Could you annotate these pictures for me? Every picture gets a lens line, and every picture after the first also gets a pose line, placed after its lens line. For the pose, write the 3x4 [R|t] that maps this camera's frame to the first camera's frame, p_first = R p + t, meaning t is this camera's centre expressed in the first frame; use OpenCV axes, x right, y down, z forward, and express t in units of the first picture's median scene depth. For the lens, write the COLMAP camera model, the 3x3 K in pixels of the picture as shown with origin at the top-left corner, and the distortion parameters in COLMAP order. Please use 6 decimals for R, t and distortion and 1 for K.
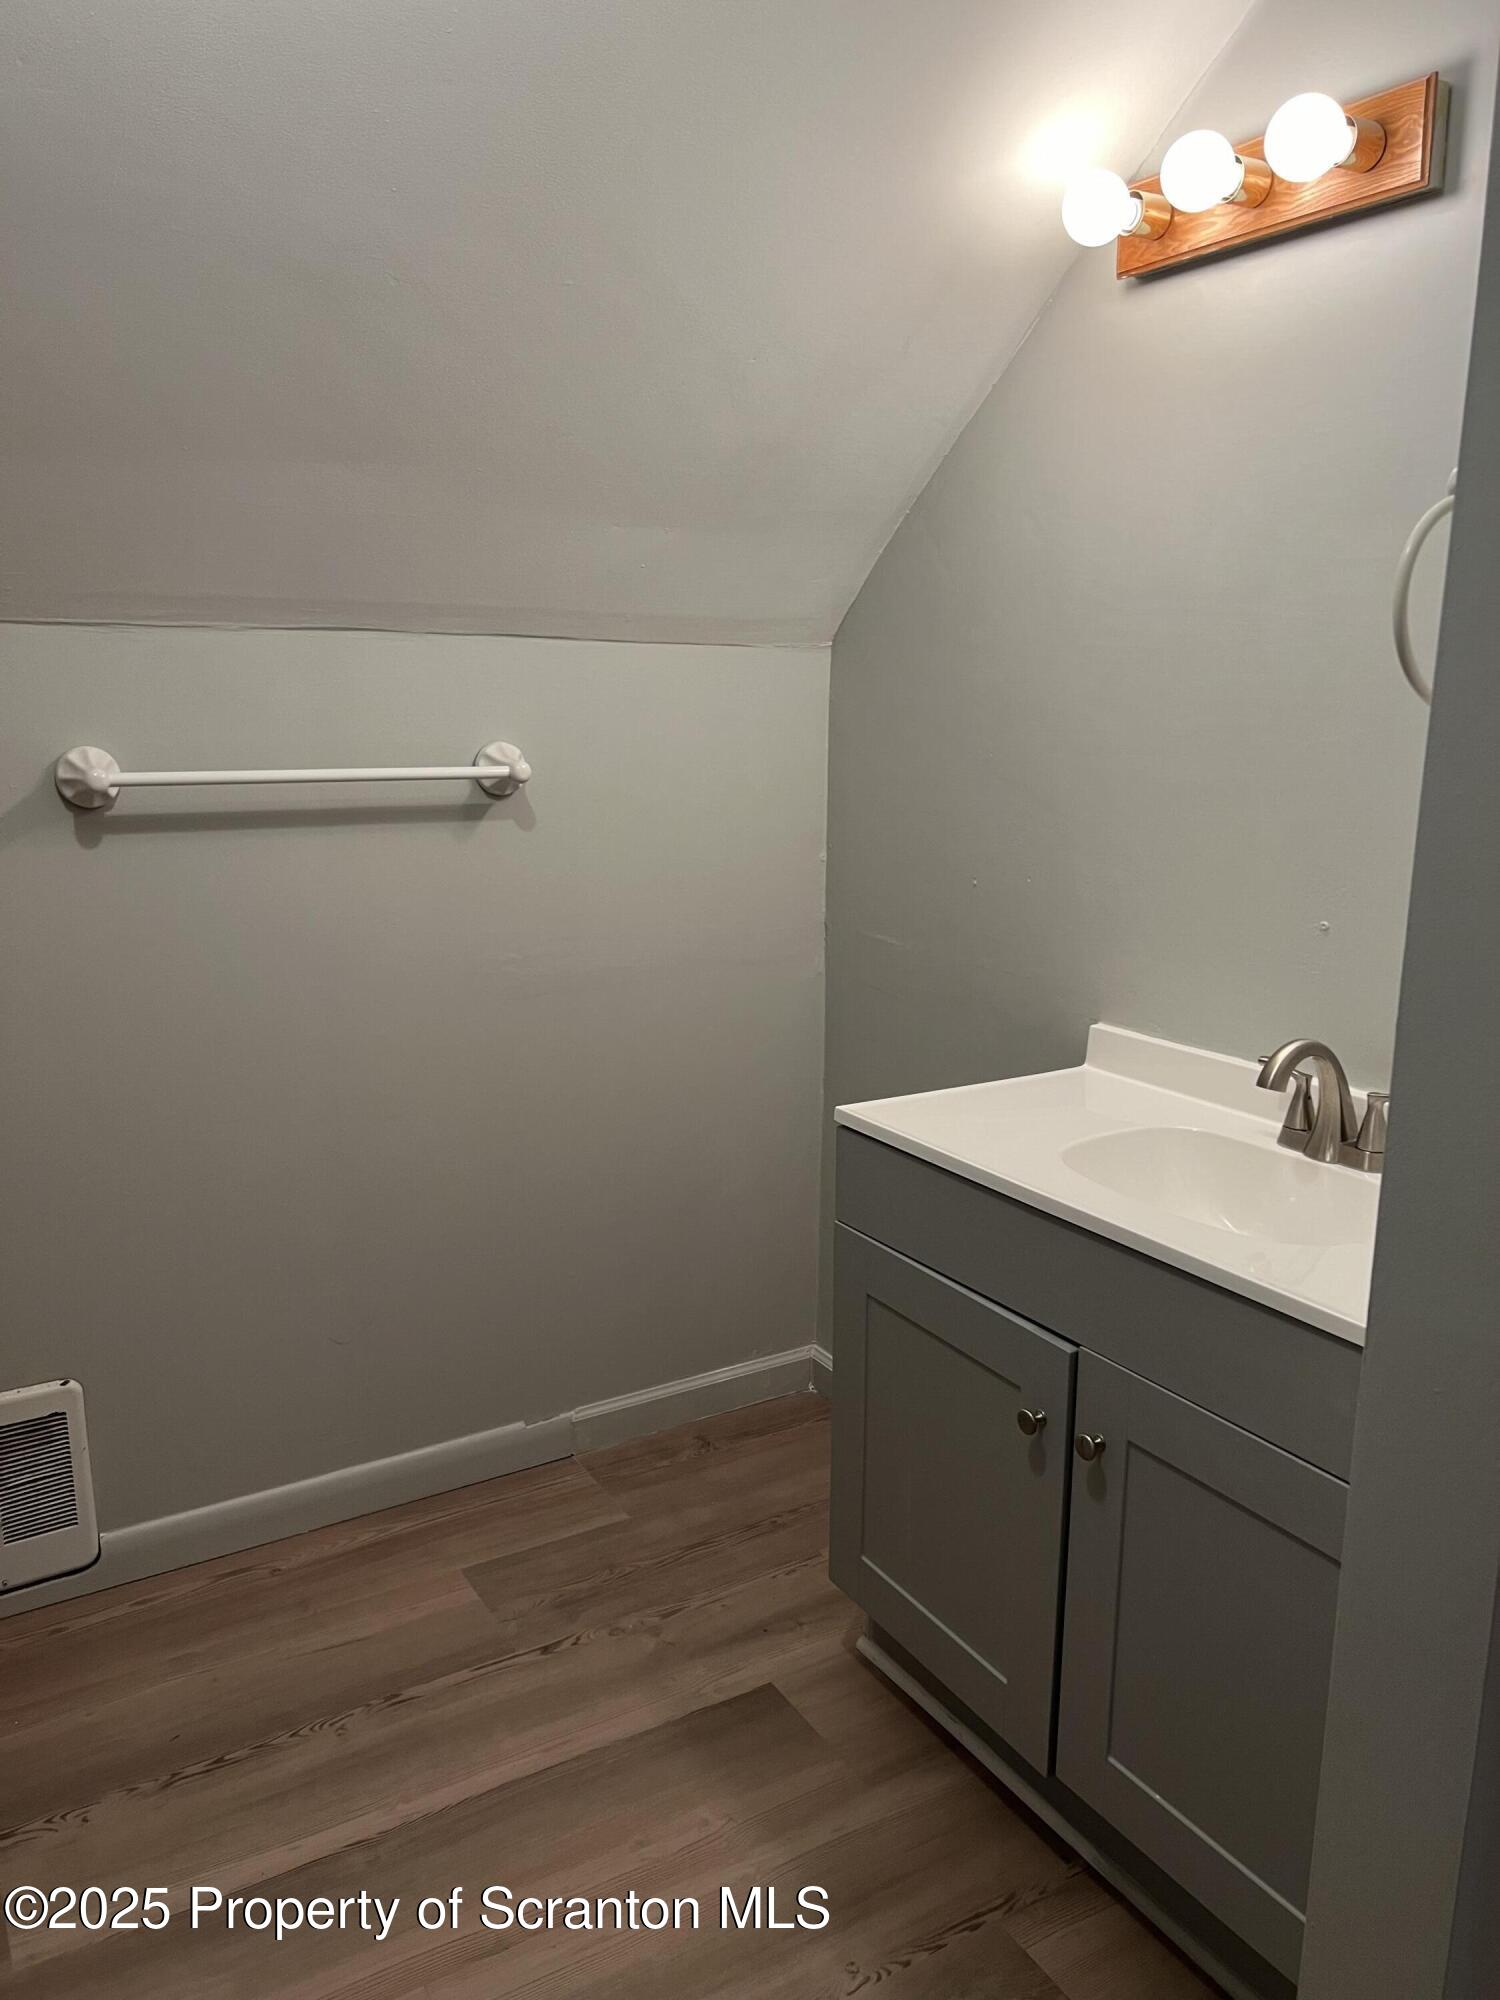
lens RADIAL K [[1506.4, 0, 750.0], [0, 1506.4, 1000.0], [0, 0, 1]] dist [0.067177, -0.076730]
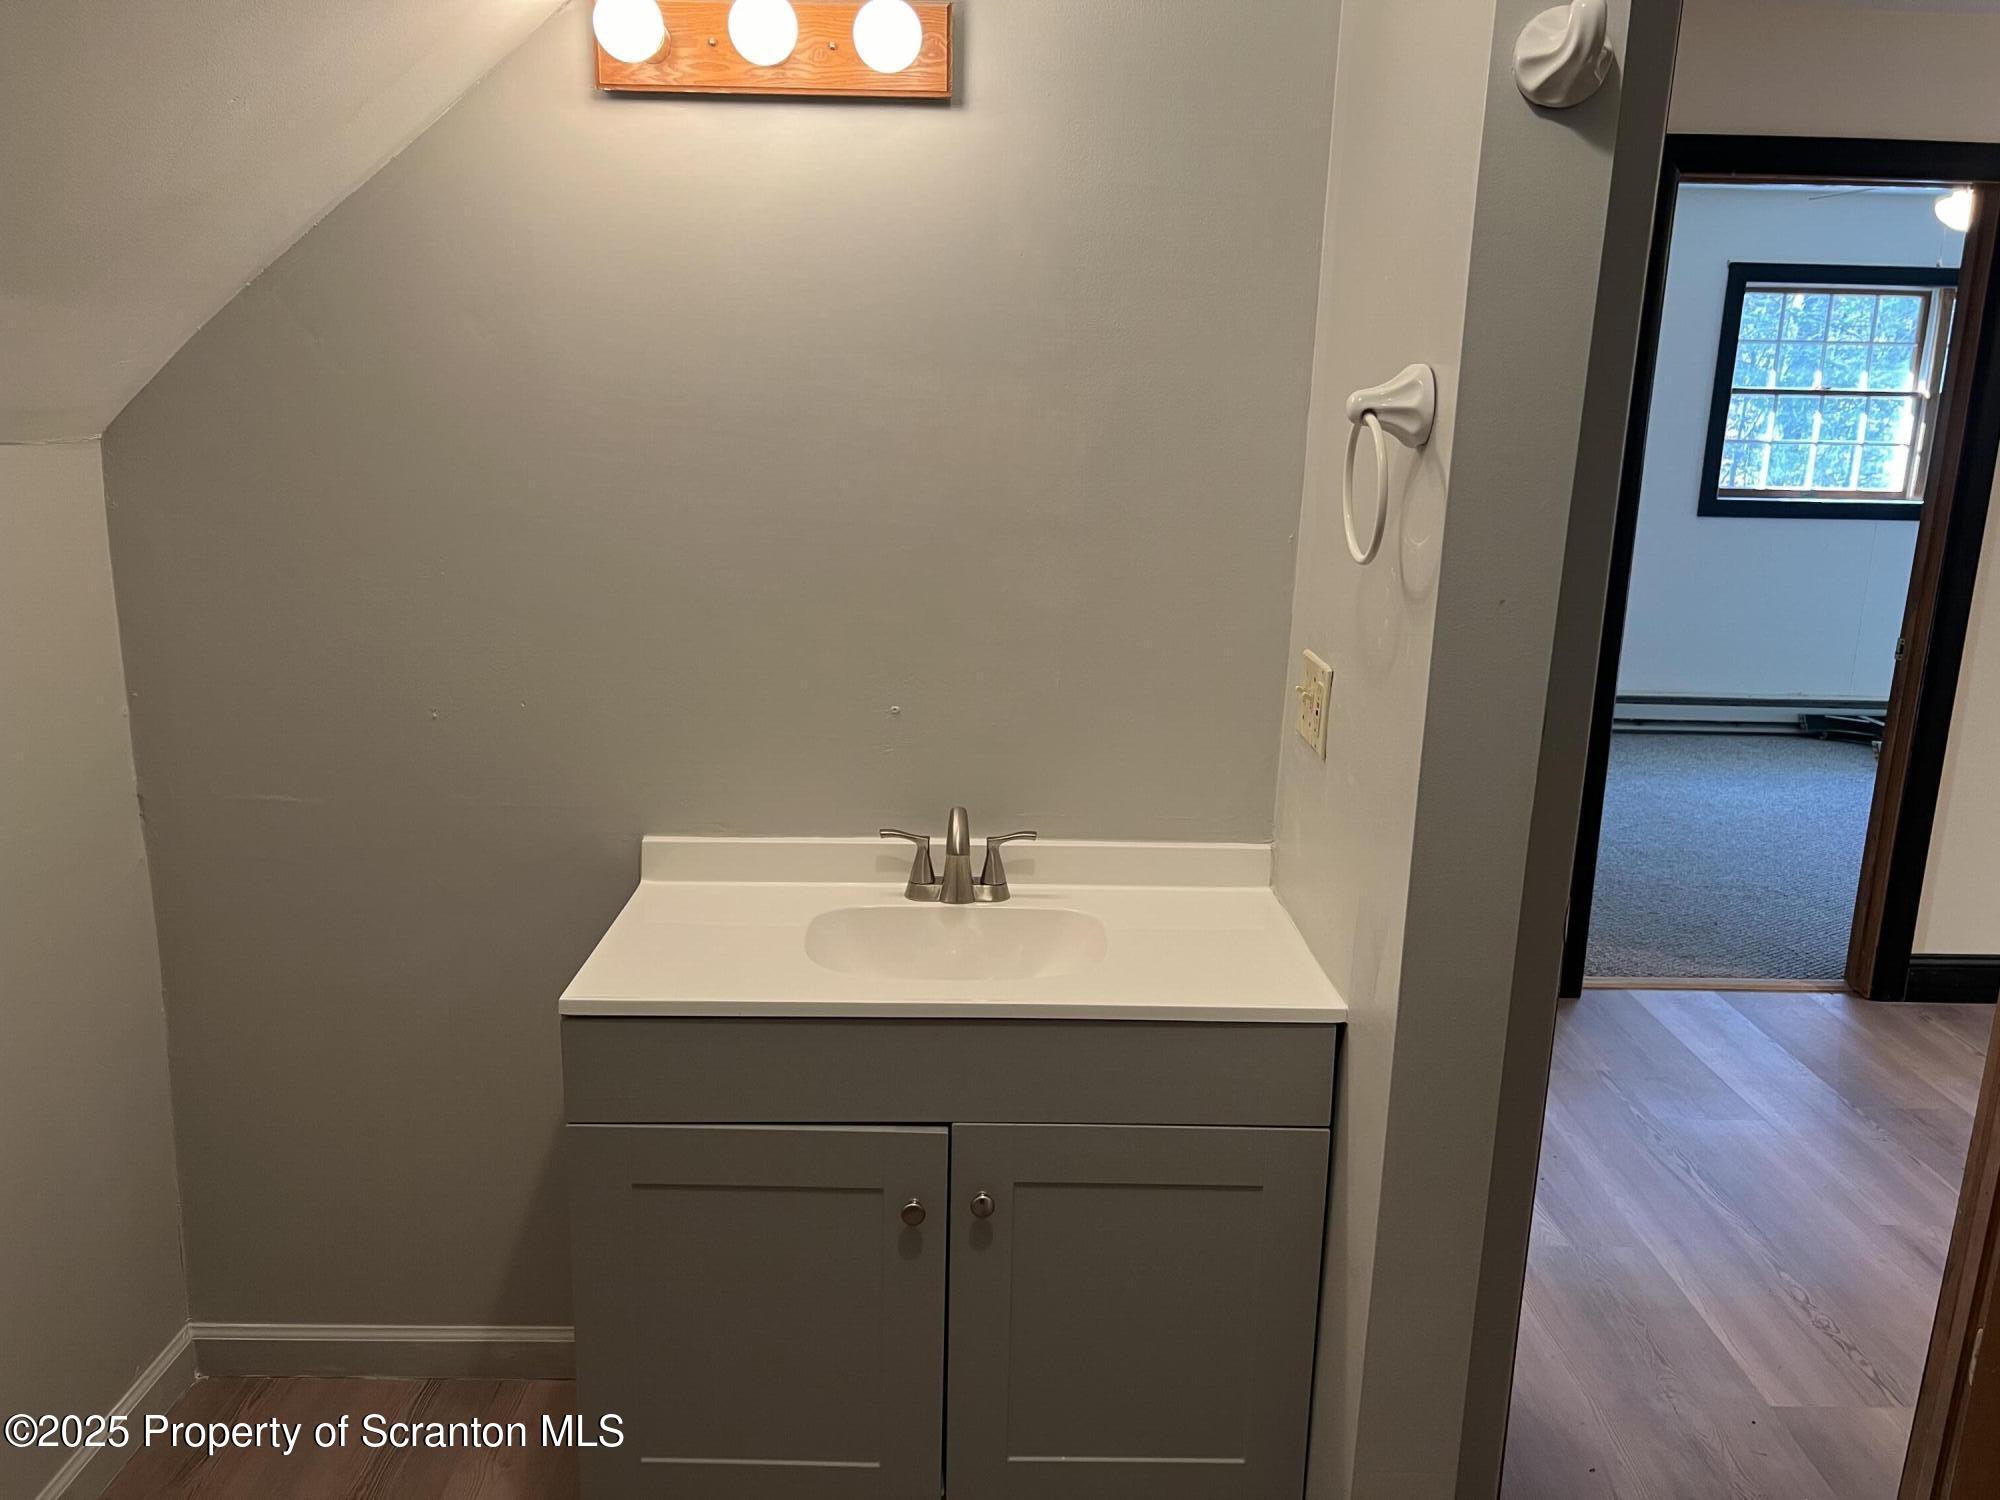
lens RADIAL K [[1513.8, 0, 994.8], [0, 1513.8, 757.1], [0, 0, 1]] dist [0.067715, -0.082630]
pose [[0.510644, -0.211524, 0.833367, -0.575052], [0.158156, 0.975835, 0.150775, -0.180152], [-0.845121, 0.054809, 0.531758, 0.318854]]
